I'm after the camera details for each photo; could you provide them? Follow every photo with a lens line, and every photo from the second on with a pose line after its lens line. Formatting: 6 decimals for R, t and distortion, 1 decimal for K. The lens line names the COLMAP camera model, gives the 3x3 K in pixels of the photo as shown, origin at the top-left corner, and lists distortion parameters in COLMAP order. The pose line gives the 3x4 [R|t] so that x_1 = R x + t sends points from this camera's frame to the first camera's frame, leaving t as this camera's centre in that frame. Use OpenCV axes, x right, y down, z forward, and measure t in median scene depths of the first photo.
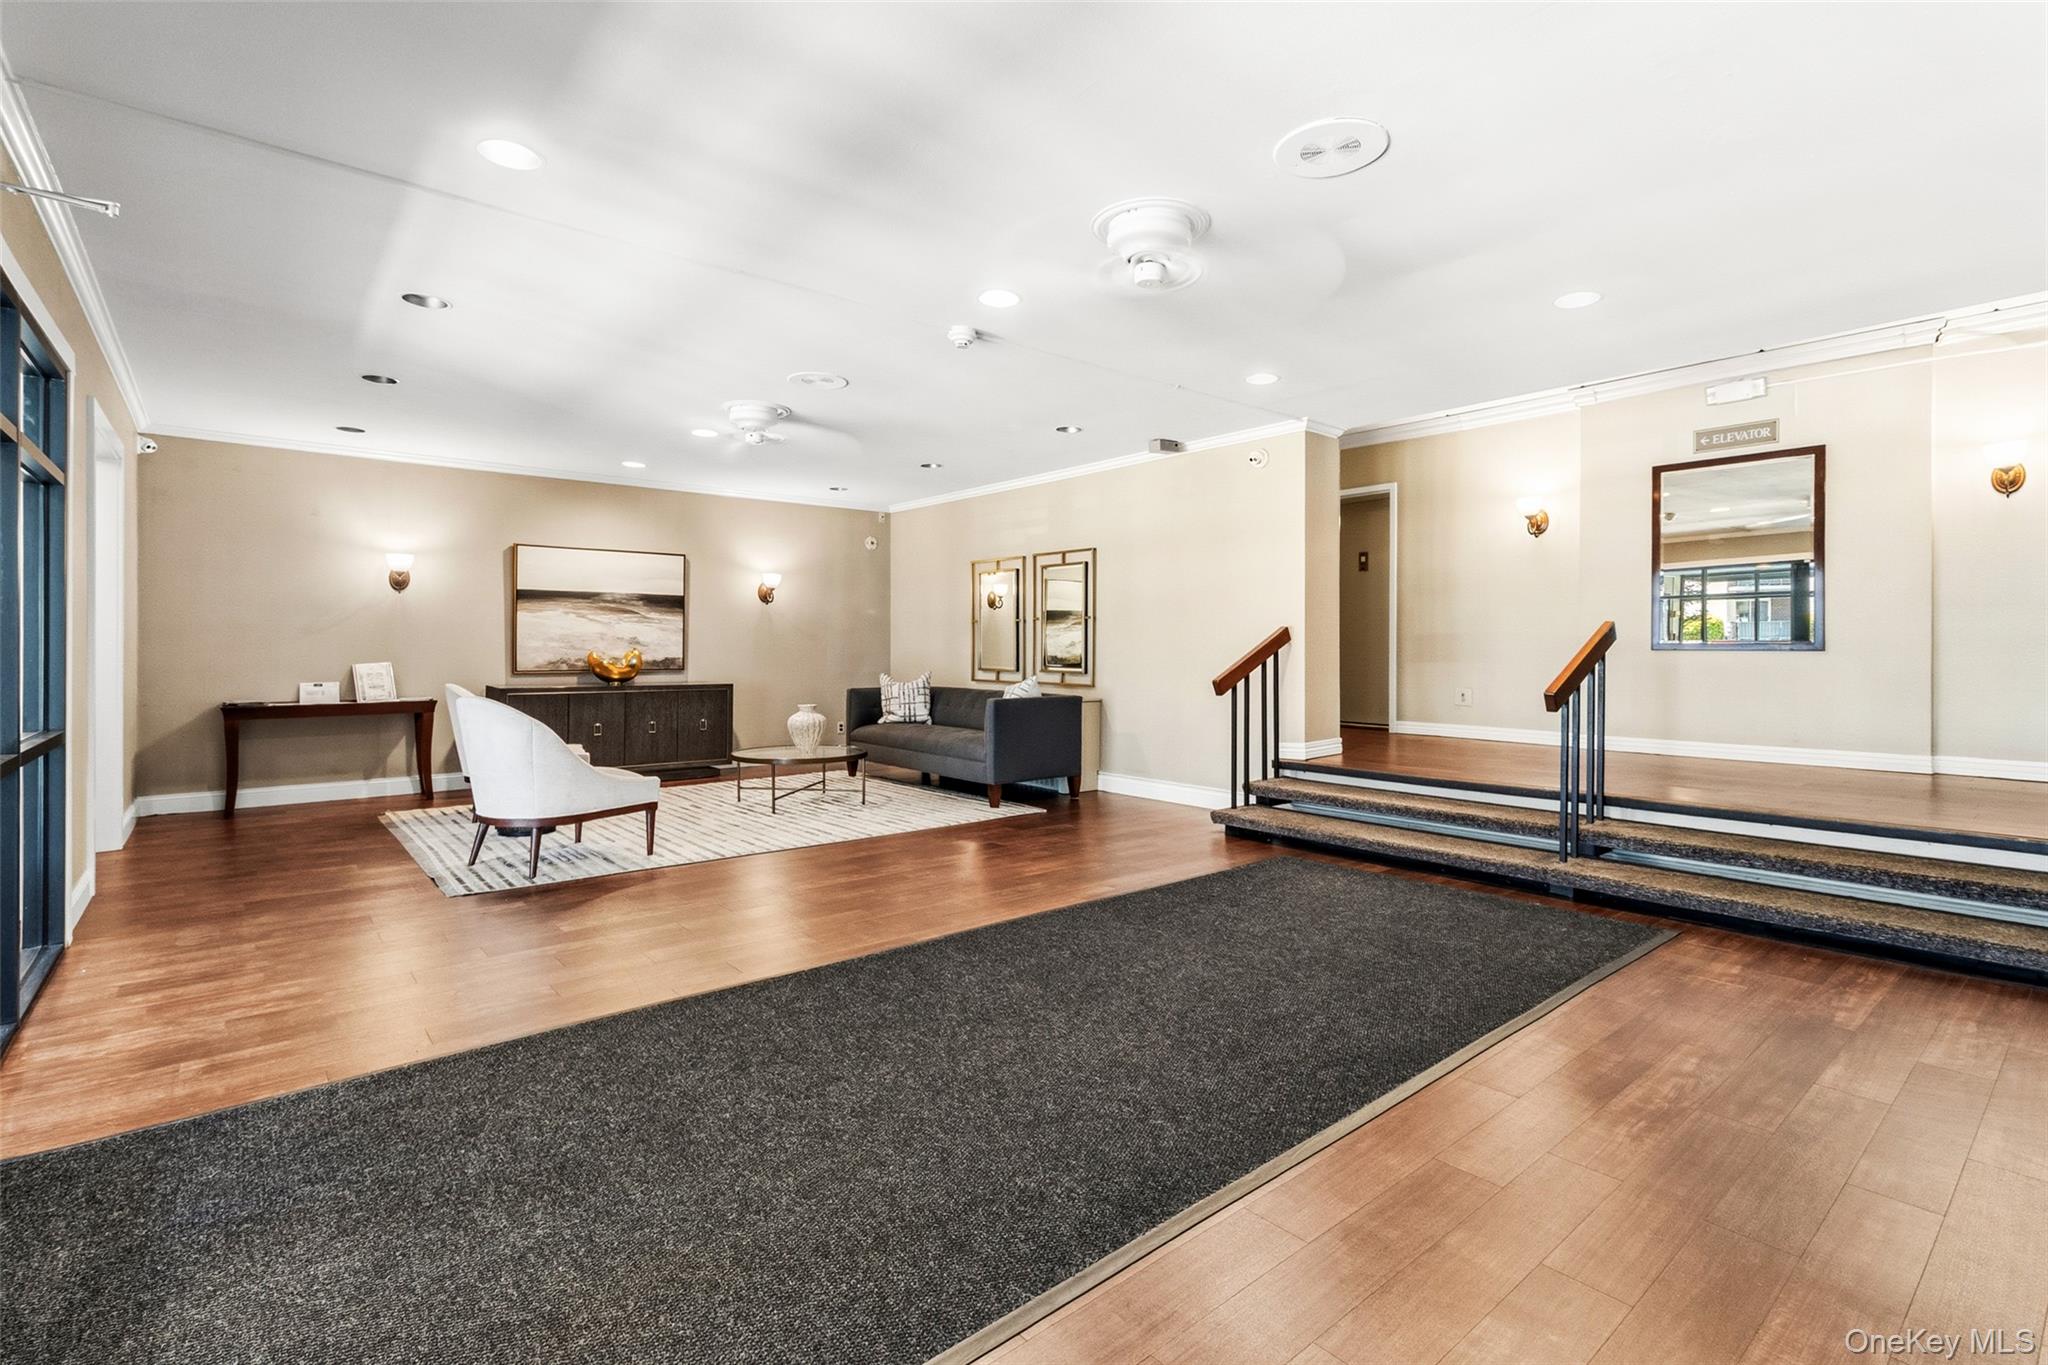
lens RADIAL K [[954.3, 0, 1030.1], [0, 954.3, 649.1], [0, 0, 1]] dist [0.003393, 0.000416]
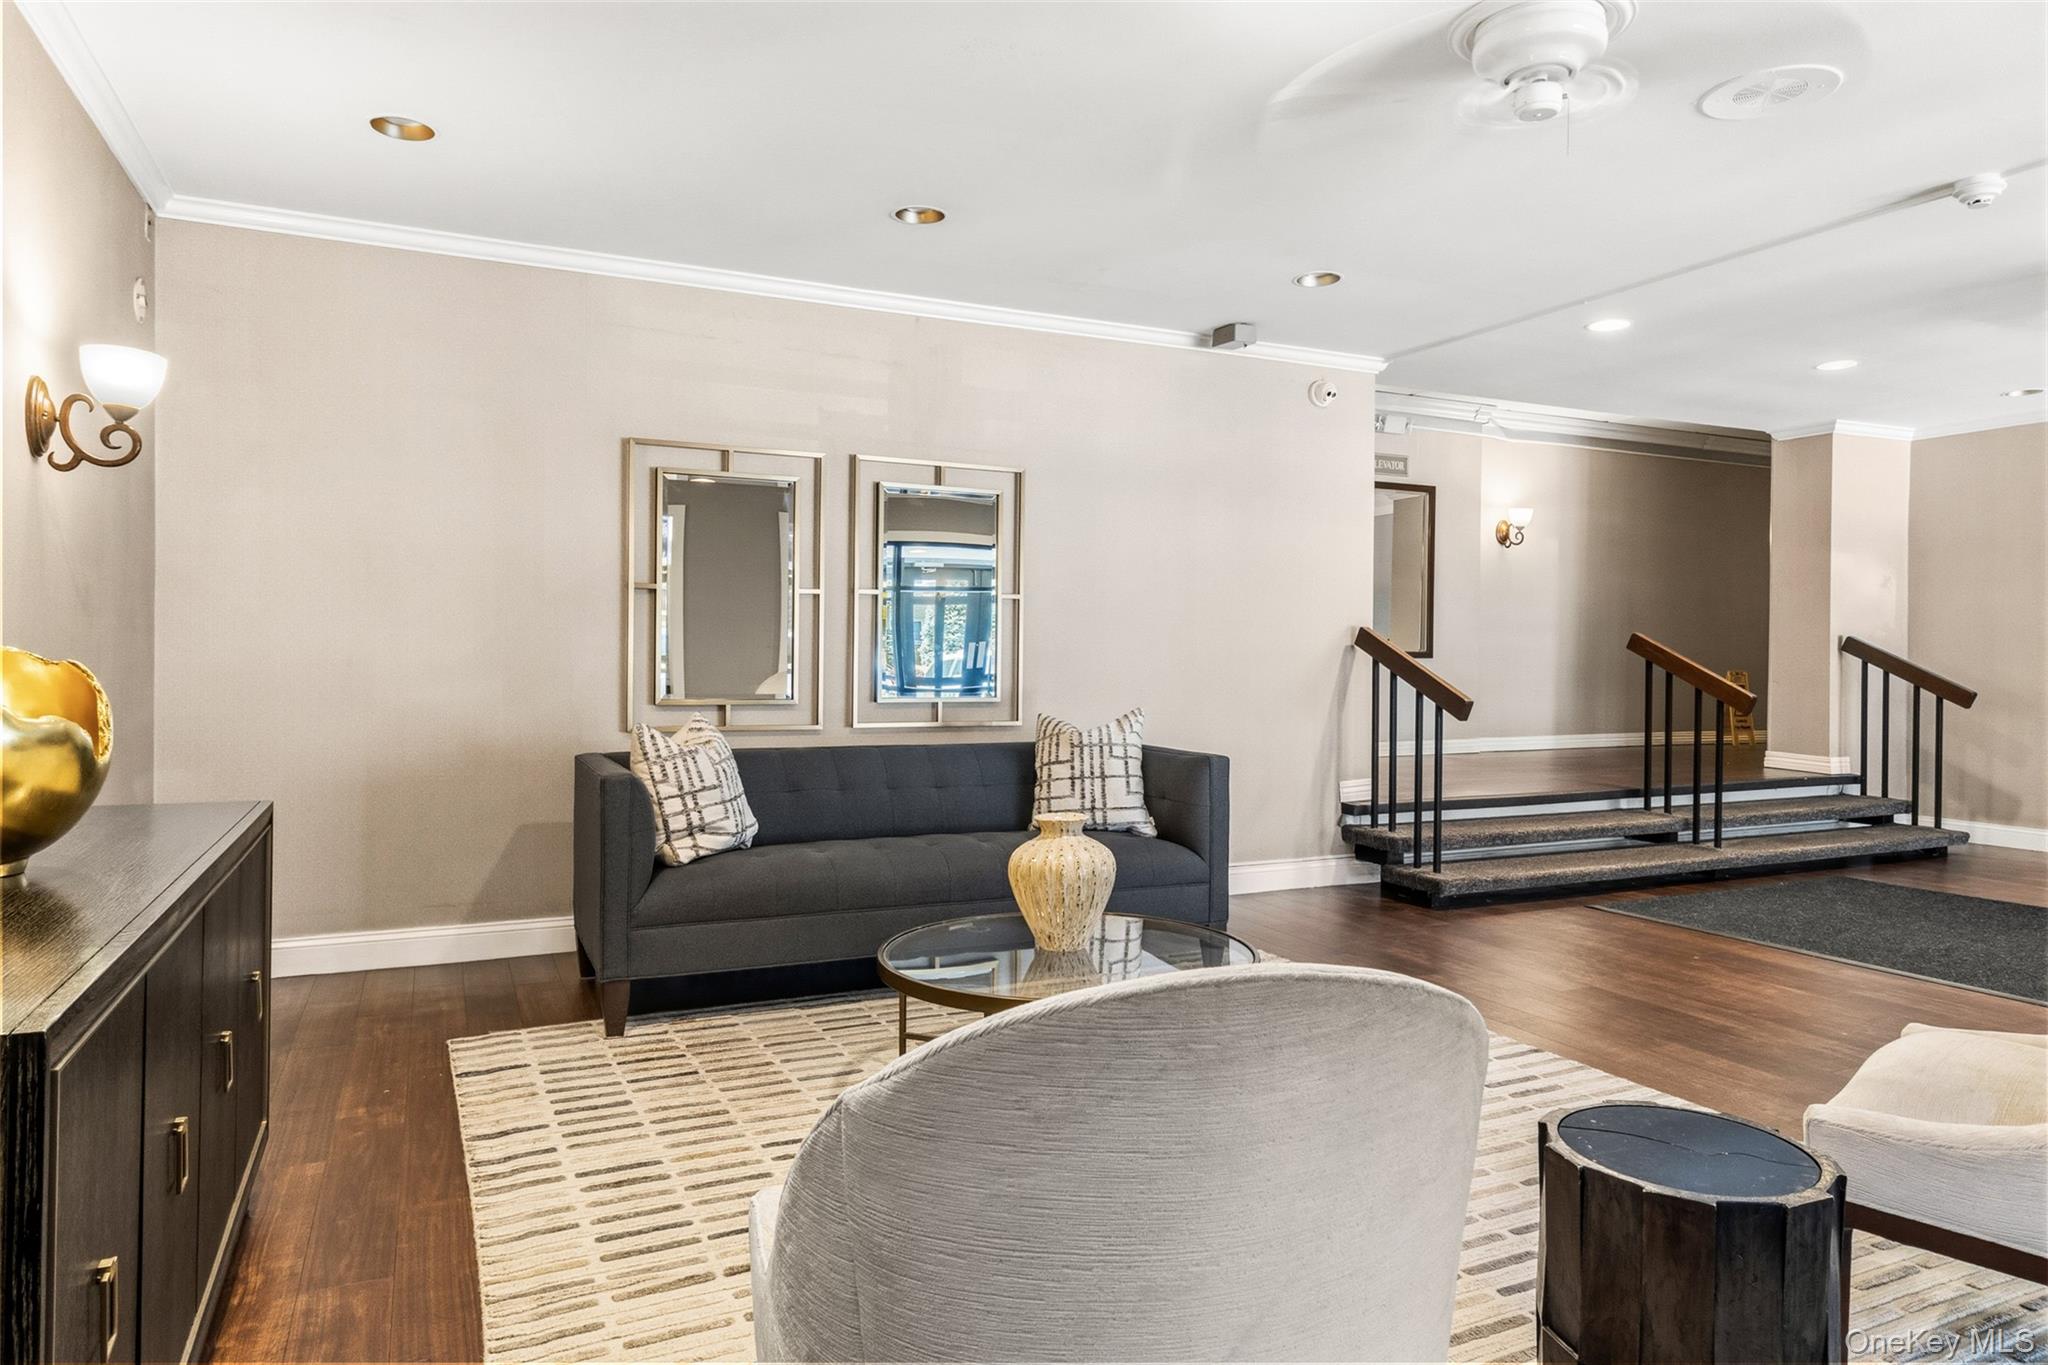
lens RADIAL K [[1277.2, 0, 1024.0], [0, 1277.2, 682.5], [0, 0, 1]] dist [0.000205, 0.001045]
pose [[0.254302, -0.020744, 0.966902, -0.674676], [-0.006052, 0.999716, 0.023040, -0.002290], [-0.967106, -0.011711, 0.254104, 0.868447]]
